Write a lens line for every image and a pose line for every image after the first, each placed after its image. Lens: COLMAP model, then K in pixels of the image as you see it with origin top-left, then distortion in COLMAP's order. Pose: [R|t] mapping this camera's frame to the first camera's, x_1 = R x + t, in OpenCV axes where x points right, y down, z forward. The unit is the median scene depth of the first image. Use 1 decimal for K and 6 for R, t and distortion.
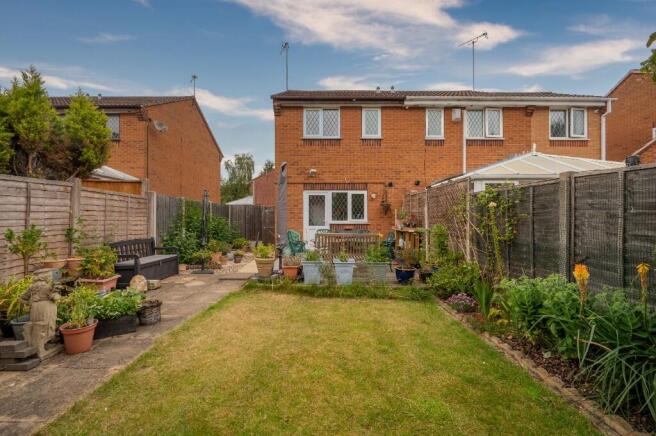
lens RADIAL K [[259.8, 0, 328.0], [0, 259.8, 218.0], [0, 0, 1]] dist [-0.001718, -0.000091]
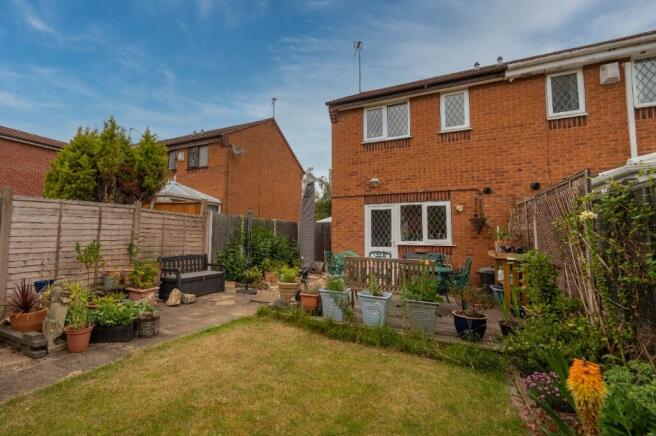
lens RADIAL K [[290.7, 0, 297.4], [0, 290.7, 216.5], [0, 0, 1]] dist [-0.003076, -0.000278]
pose [[0.891386, -0.021355, -0.452741, 0.174340], [-0.010479, 0.997651, -0.067691, -0.001205], [0.453123, 0.065083, 0.889069, 0.089473]]
